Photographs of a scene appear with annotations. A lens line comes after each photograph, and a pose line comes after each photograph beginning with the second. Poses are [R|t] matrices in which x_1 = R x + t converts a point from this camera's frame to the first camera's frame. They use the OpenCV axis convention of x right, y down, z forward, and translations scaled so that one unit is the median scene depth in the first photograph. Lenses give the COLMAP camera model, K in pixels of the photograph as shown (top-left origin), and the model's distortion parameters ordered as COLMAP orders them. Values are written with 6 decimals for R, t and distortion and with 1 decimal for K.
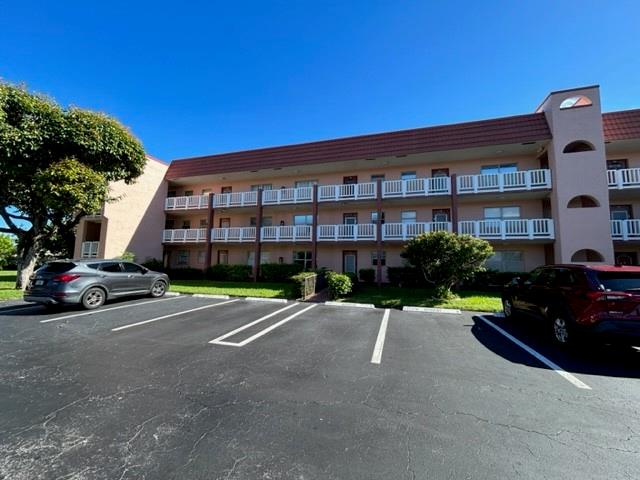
lens RADIAL K [[259.3, 0, 320.0], [0, 259.3, 240.0], [0, 0, 1]] dist [0.000140, 0.000064]
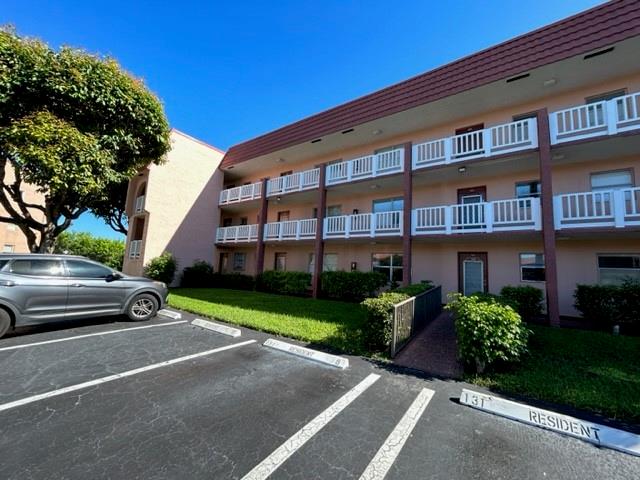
lens RADIAL K [[259.3, 0, 320.0], [0, 259.3, 240.0], [0, 0, 1]] dist [0.000140, 0.000064]
pose [[0.949899, -0.009225, -0.312421, -0.025133], [-0.001655, 0.999402, -0.034541, 0.035069], [0.312552, 0.033327, 0.949316, 0.366292]]
